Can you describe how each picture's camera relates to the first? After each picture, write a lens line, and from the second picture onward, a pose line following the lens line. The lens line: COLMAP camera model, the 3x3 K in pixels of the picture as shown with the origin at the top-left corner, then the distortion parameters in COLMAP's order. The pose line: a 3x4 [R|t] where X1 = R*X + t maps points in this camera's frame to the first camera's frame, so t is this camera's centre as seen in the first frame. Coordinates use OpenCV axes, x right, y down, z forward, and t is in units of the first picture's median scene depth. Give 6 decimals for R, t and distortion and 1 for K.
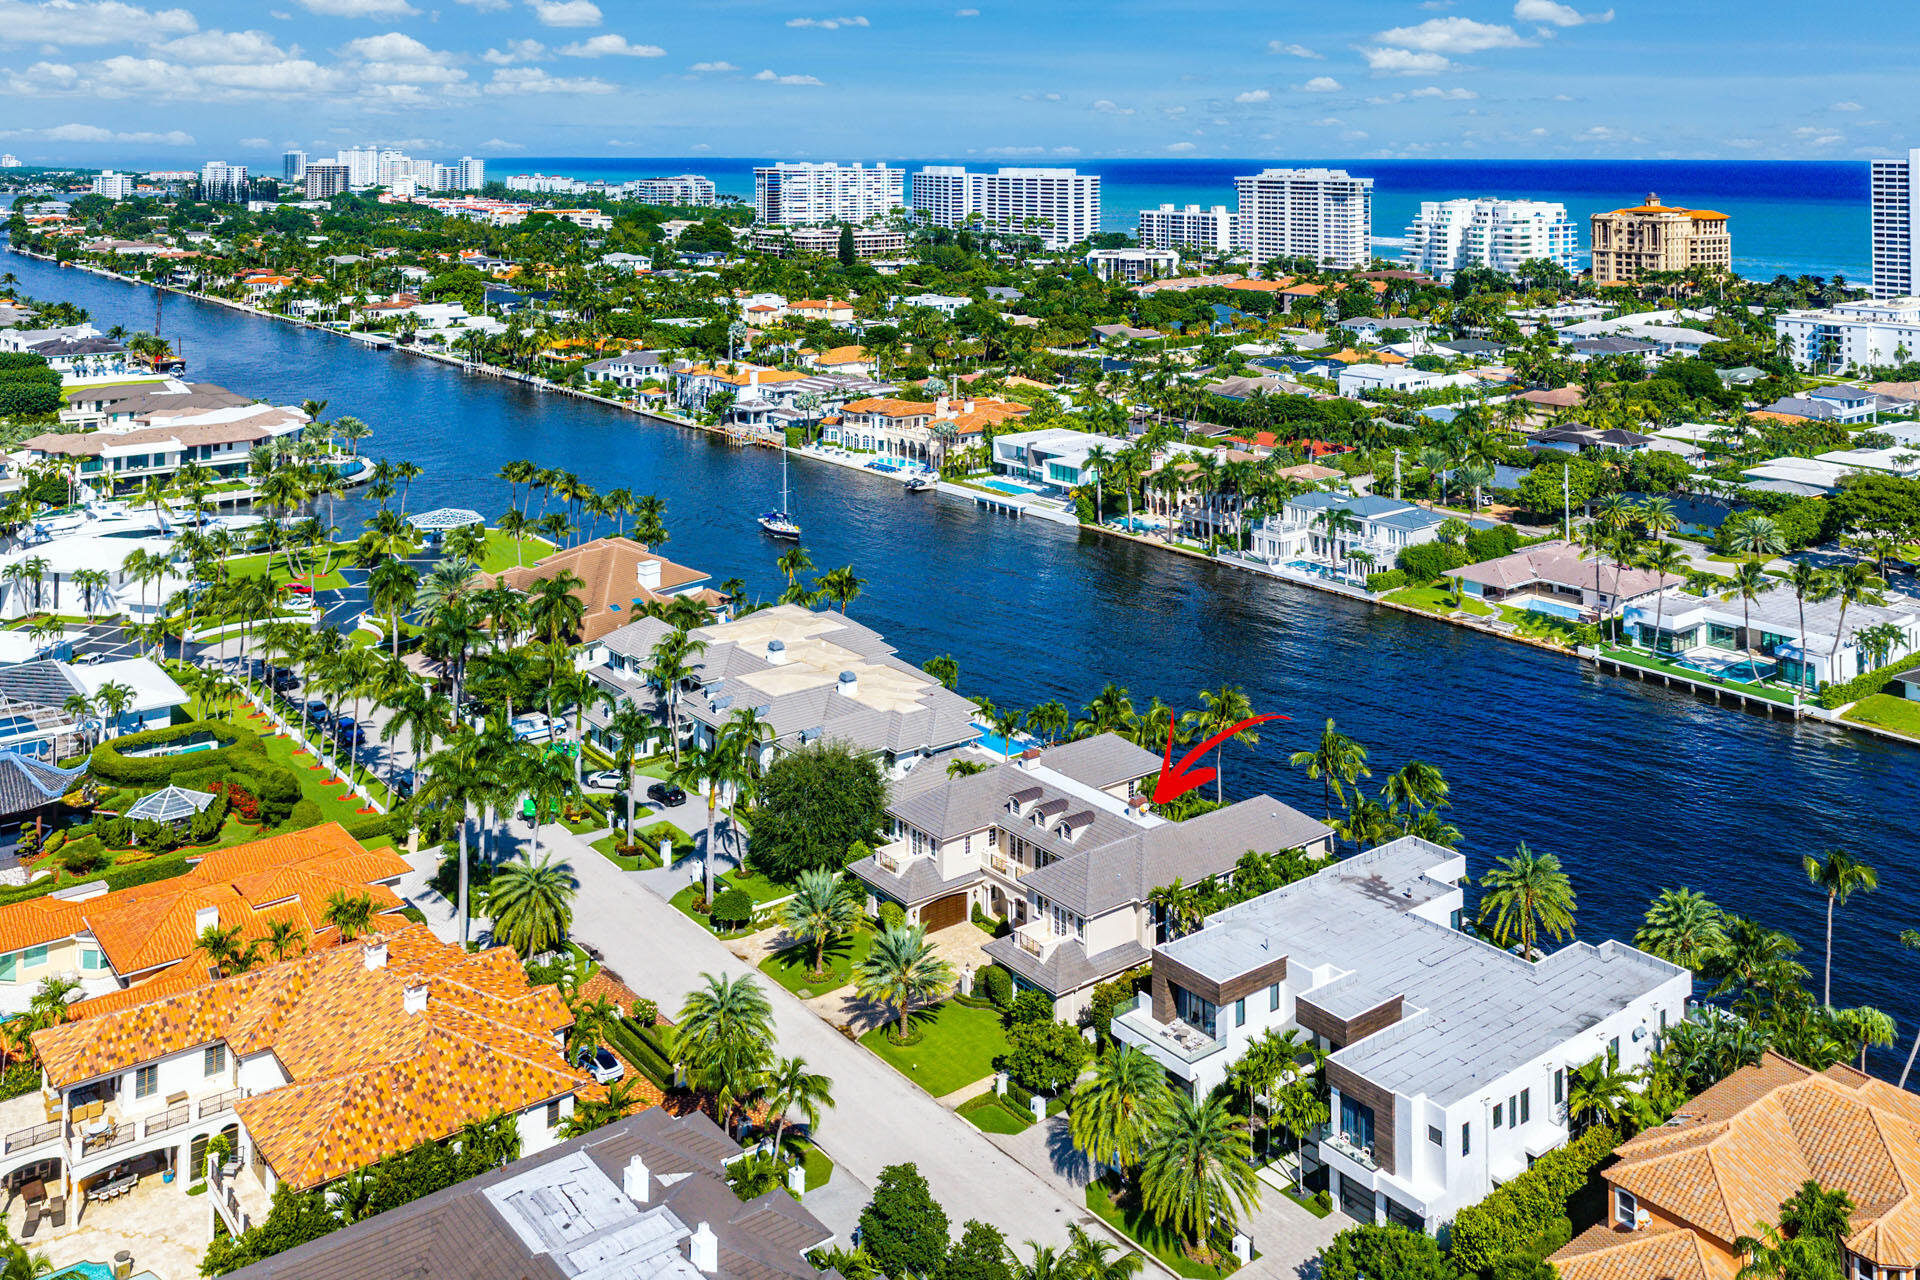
lens RADIAL K [[2245.9, 0, 960.0], [0, 2245.9, 640.0], [0, 0, 1]] dist [0.011643, -0.056818]
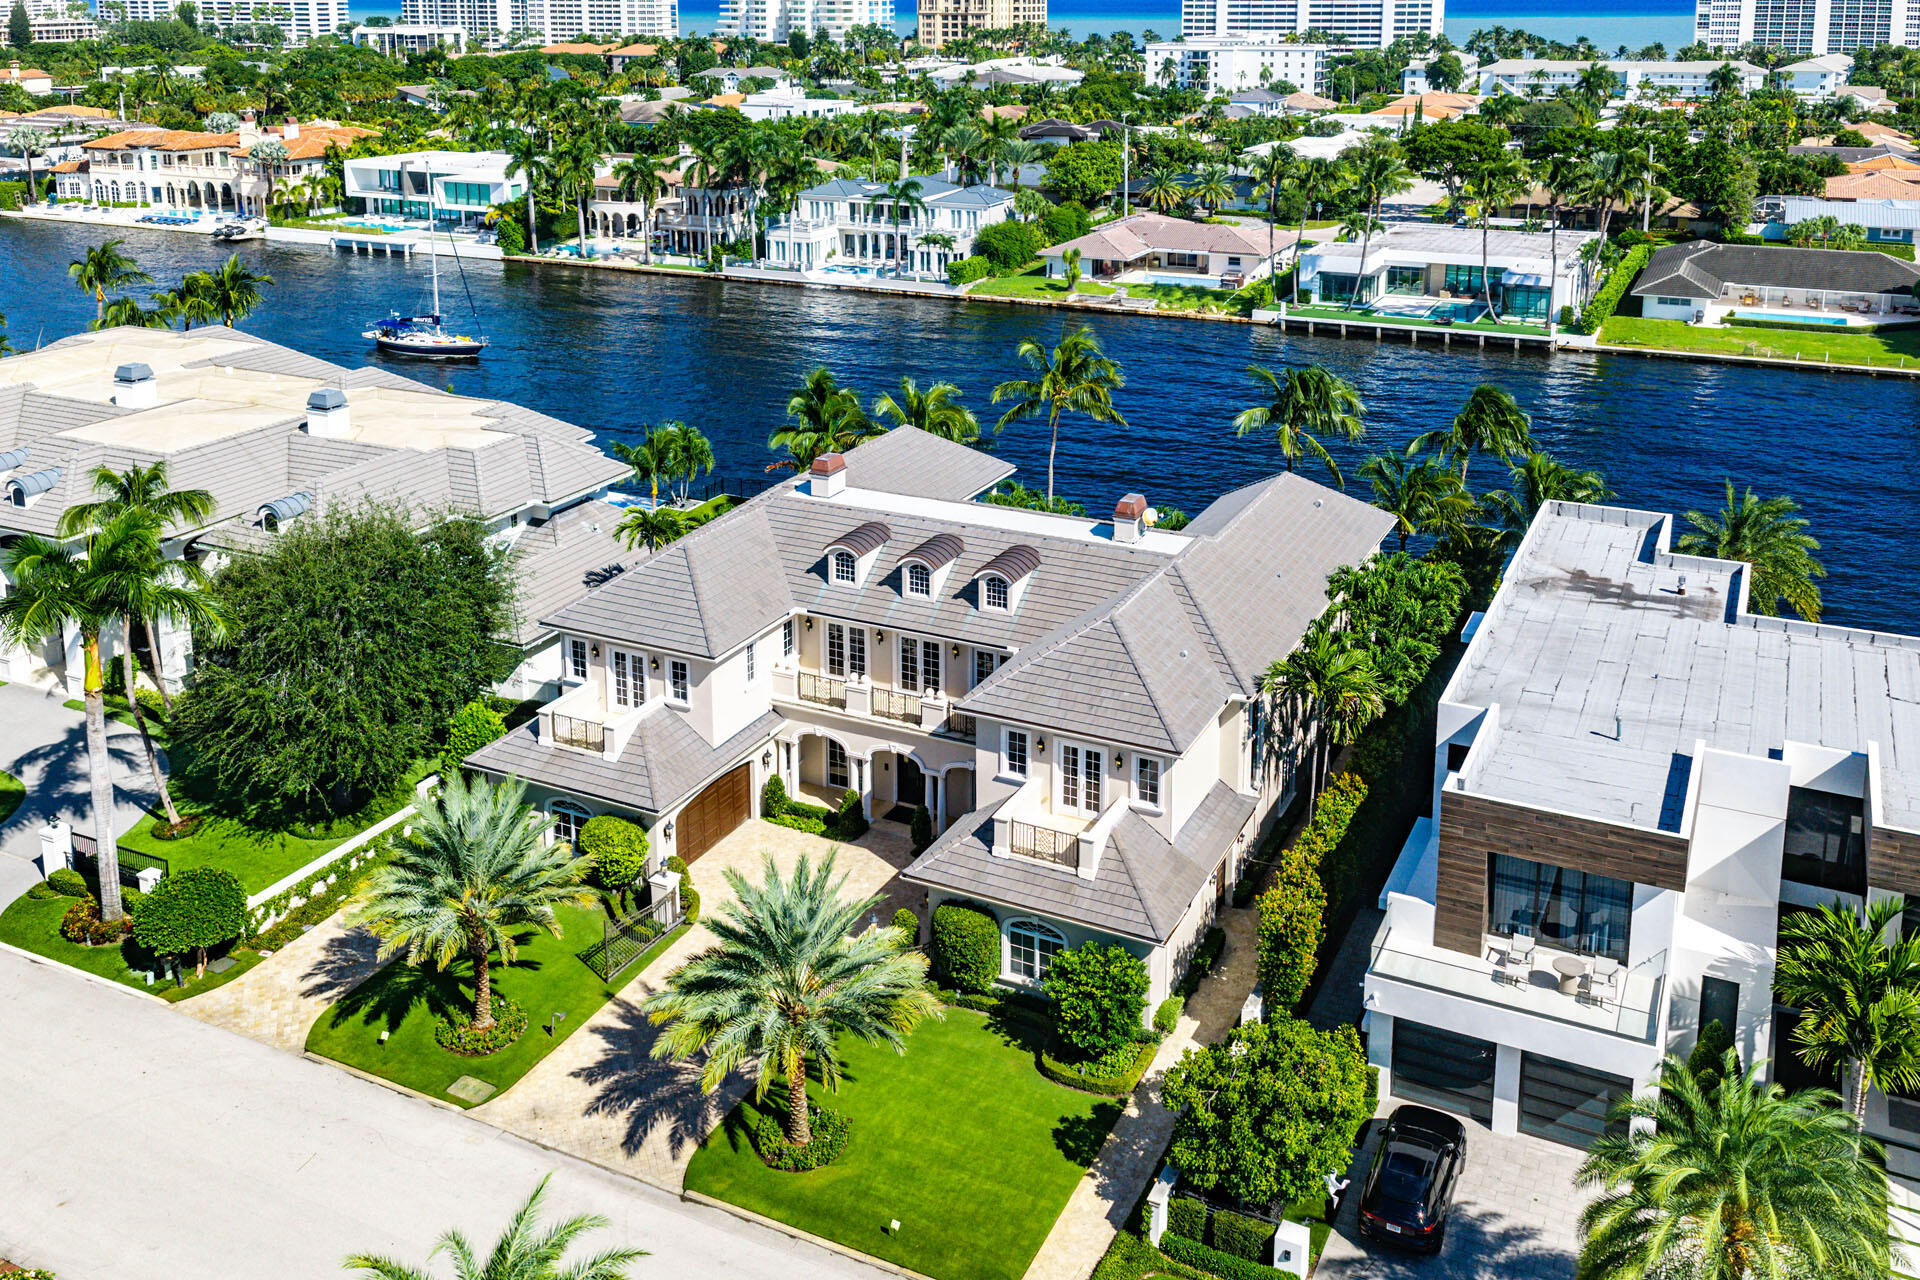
lens RADIAL K [[1522.5, 0, 1042.9], [0, 1522.5, 529.4], [0, 0, 1]] dist [0.030394, -0.009804]
pose [[0.843490, -0.133316, 0.520338, -0.074963], [0.126040, 0.990788, 0.049535, 0.037501], [-0.522148, 0.023801, 0.852523, 0.470899]]
